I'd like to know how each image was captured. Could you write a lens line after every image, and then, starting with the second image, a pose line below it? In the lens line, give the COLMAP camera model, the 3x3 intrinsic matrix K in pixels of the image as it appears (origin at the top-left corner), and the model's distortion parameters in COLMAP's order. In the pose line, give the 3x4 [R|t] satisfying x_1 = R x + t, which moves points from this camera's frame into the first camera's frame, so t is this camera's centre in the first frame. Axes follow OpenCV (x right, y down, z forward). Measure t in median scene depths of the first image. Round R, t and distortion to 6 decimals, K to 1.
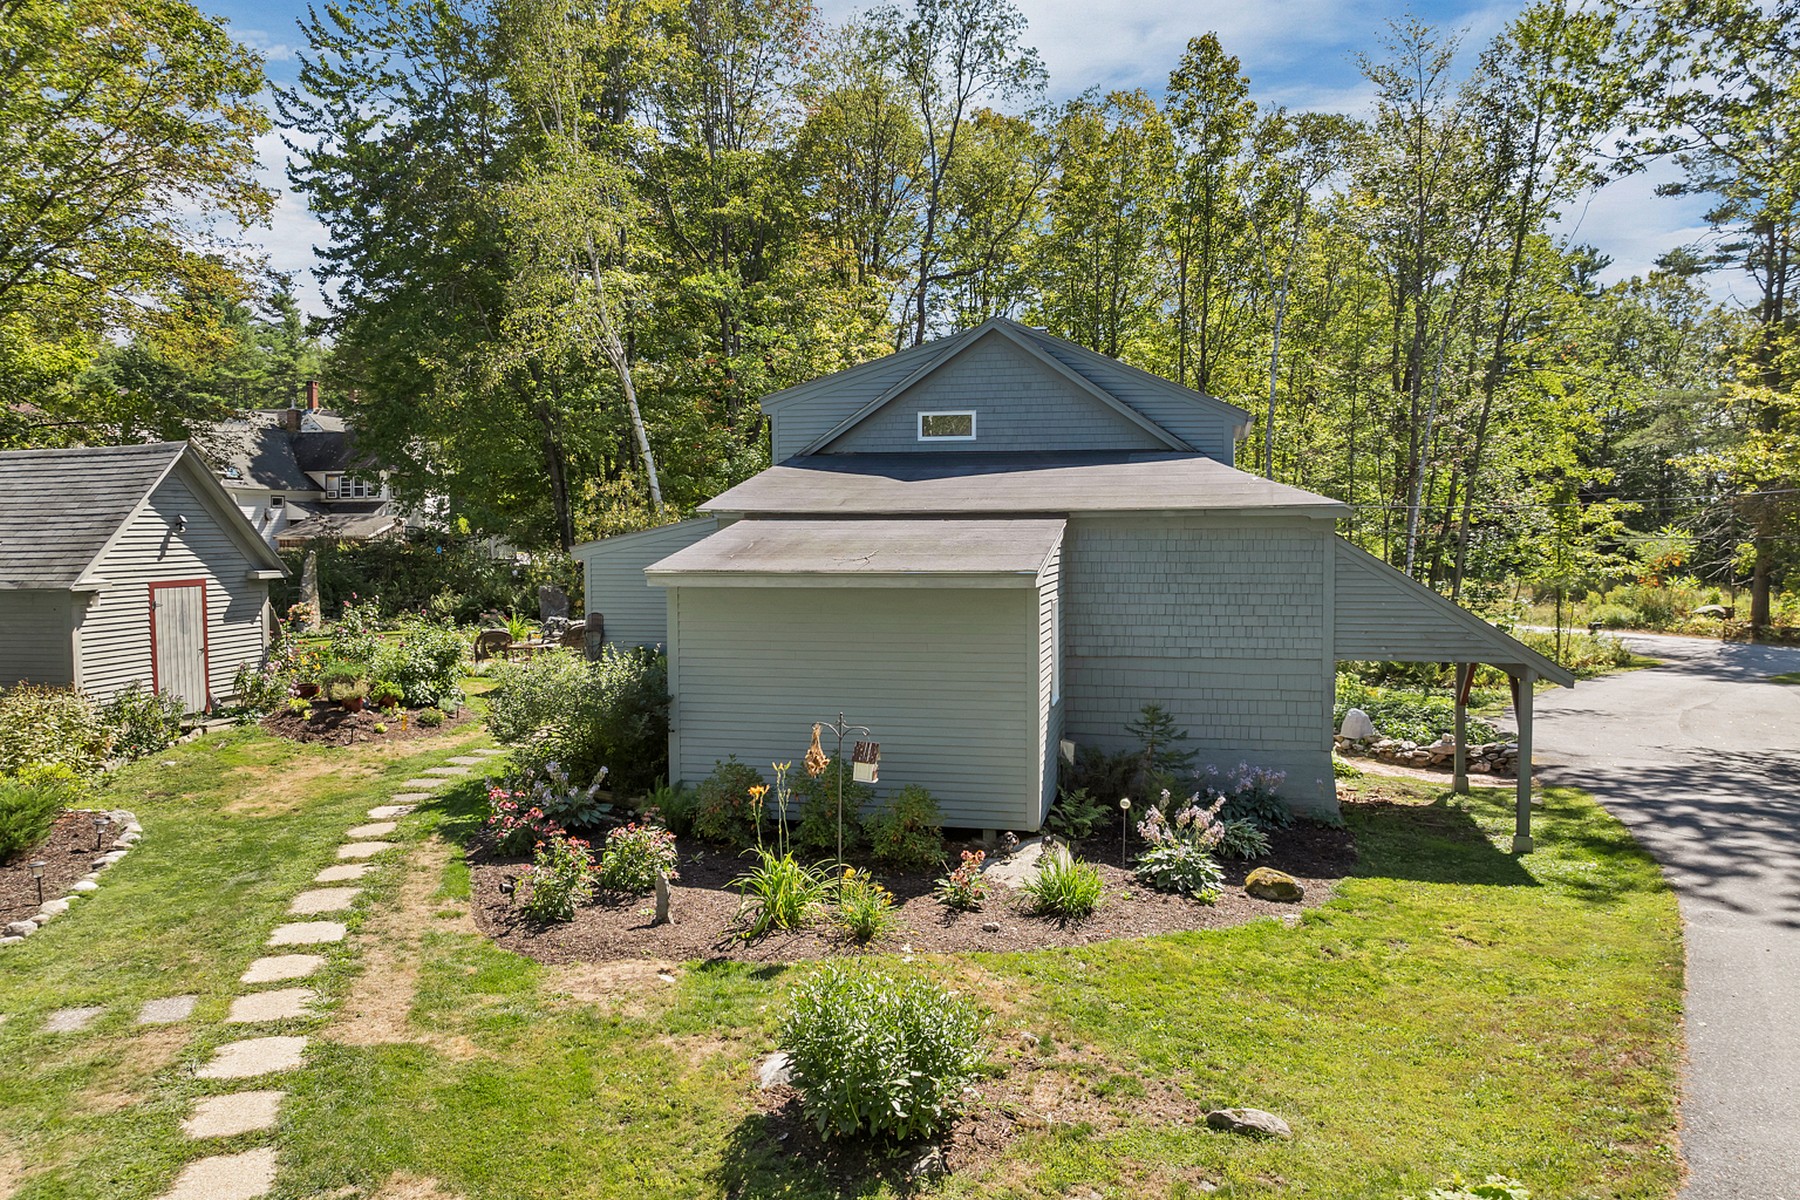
lens RADIAL K [[1293.1, 0, 900.0], [0, 1293.1, 600.0], [0, 0, 1]] dist [-0.037118, 0.001970]
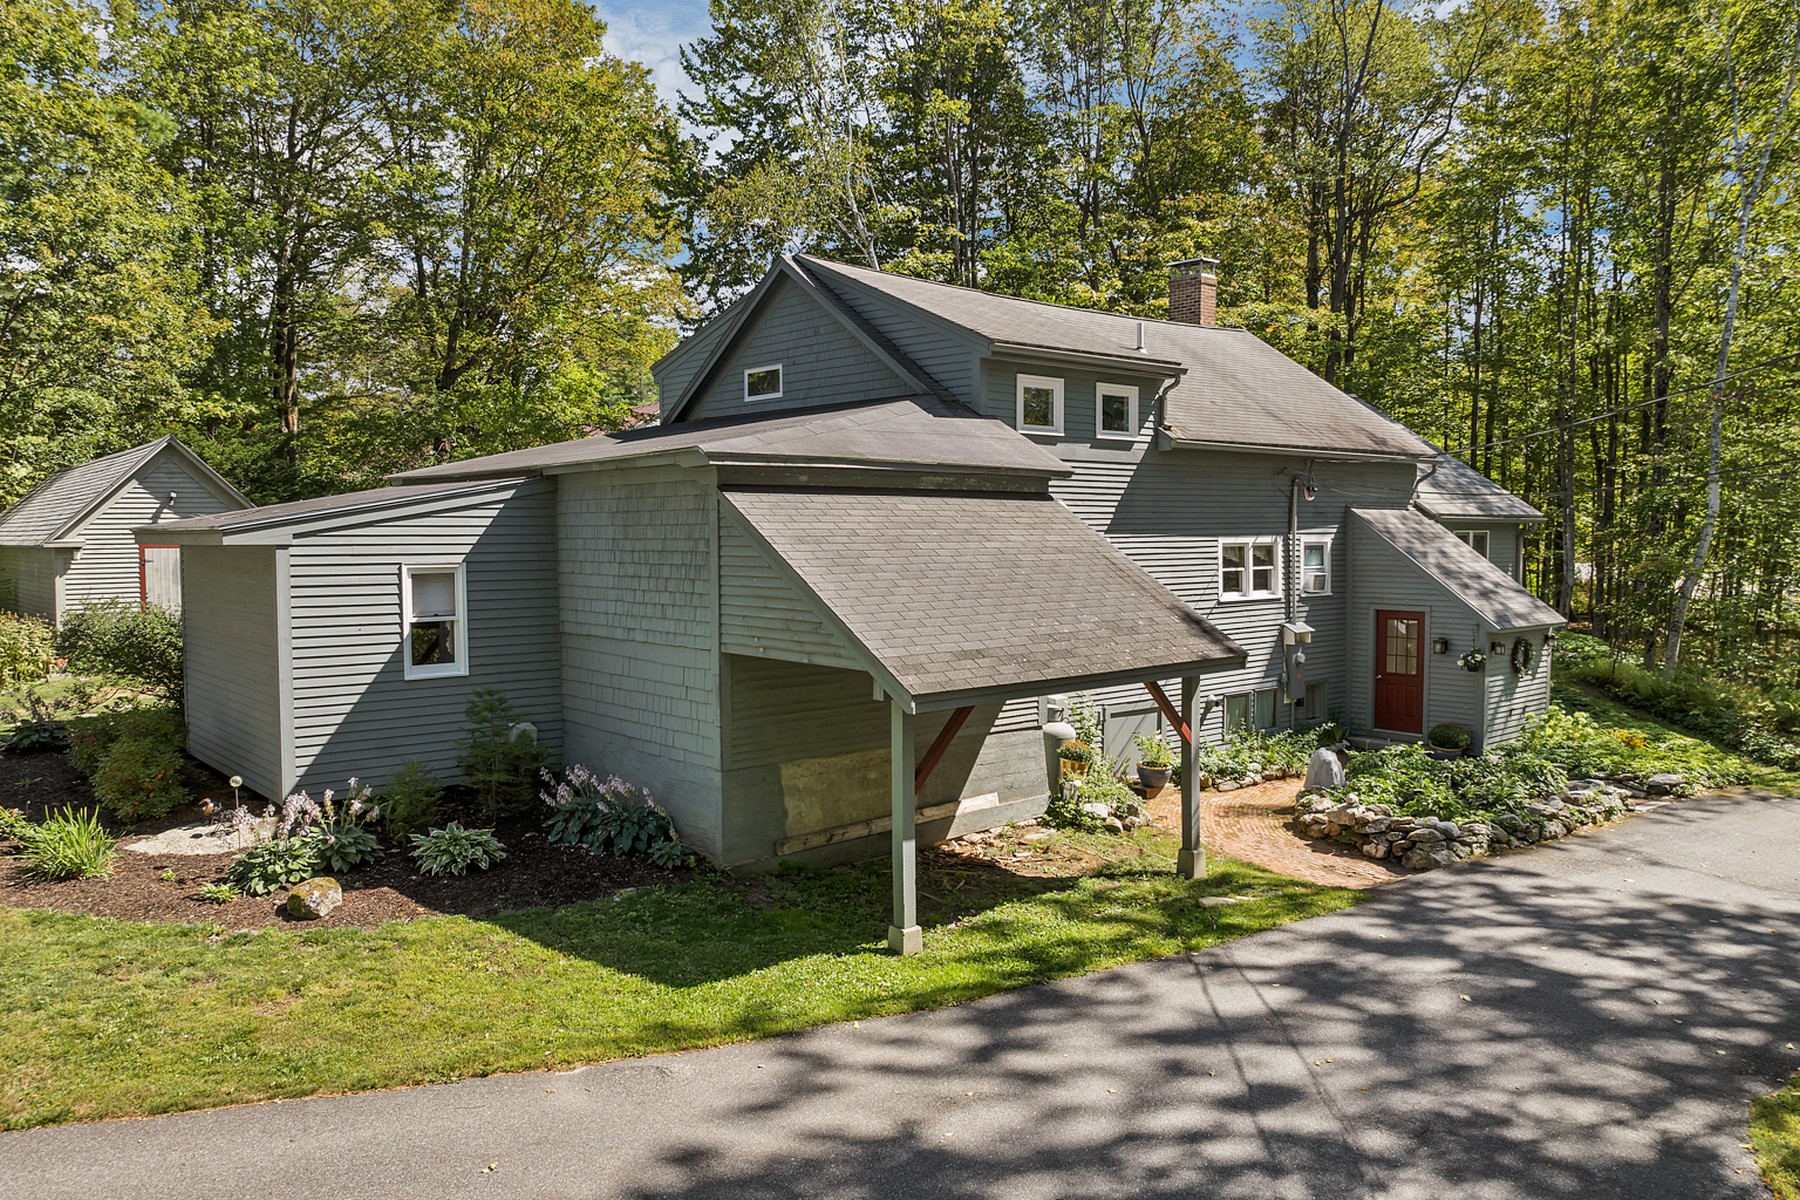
lens RADIAL K [[1293.1, 0, 900.0], [0, 1293.1, 600.0], [0, 0, 1]] dist [-0.037118, 0.001970]
pose [[0.807478, 0.033523, -0.588944, 0.852769], [-0.031967, 0.999404, 0.013058, 0.002304], [0.589031, 0.008282, 0.808068, 0.431488]]
